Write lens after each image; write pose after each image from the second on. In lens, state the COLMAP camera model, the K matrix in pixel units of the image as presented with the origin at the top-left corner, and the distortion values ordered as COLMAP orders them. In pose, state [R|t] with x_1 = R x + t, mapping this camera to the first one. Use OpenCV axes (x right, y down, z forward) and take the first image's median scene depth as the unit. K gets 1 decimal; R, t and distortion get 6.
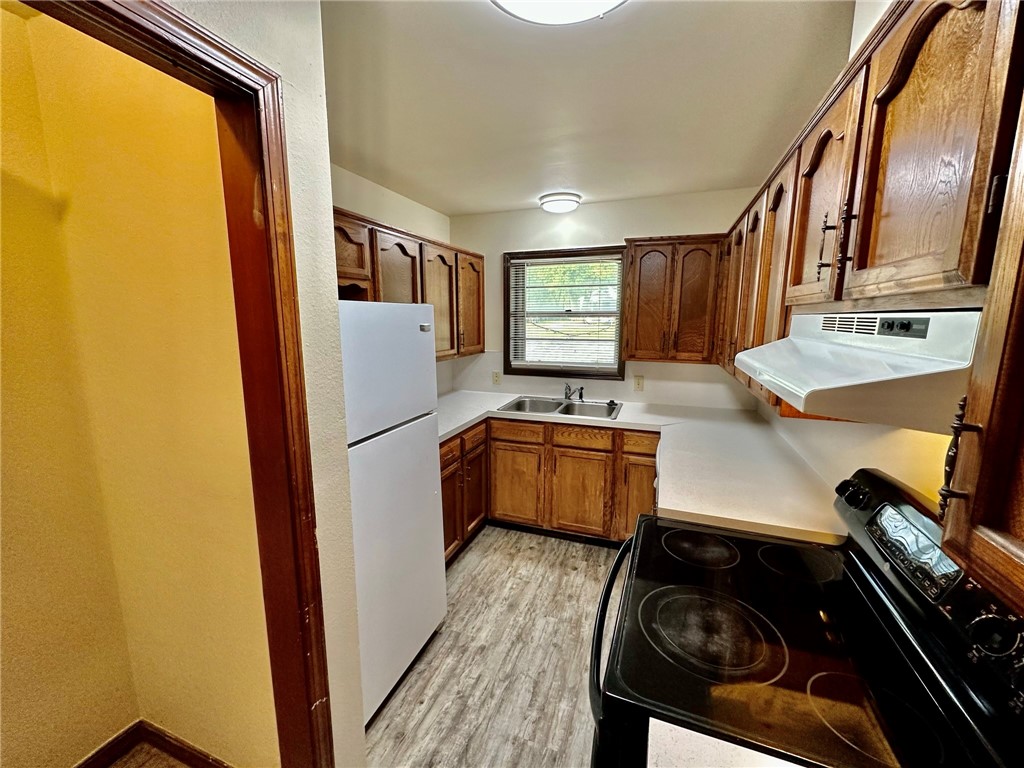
lens RADIAL K [[408.7, 0, 511.1], [0, 408.7, 384.4], [0, 0, 1]] dist [0.005963, -0.000115]
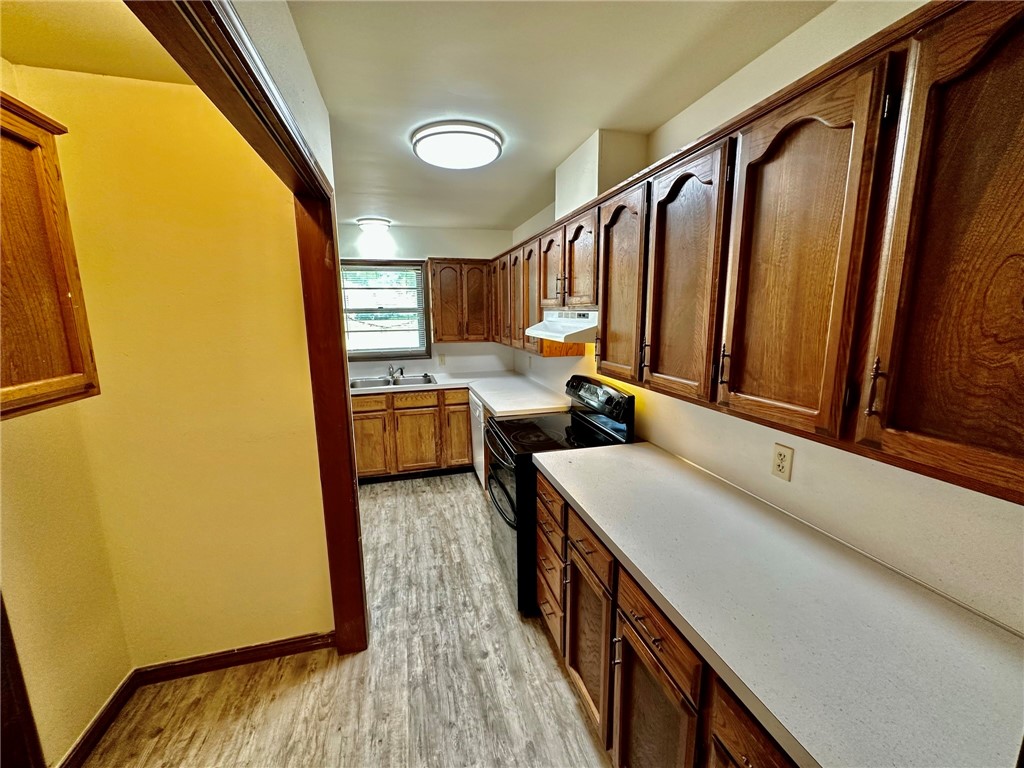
lens RADIAL K [[408.7, 0, 514.1], [0, 408.7, 382.5], [0, 0, 1]] dist [0.005963, -0.000115]
pose [[0.809489, -0.111416, 0.576467, -0.355794], [0.105646, 0.993445, 0.043656, 0.047664], [-0.577553, 0.025563, 0.815953, -0.331410]]
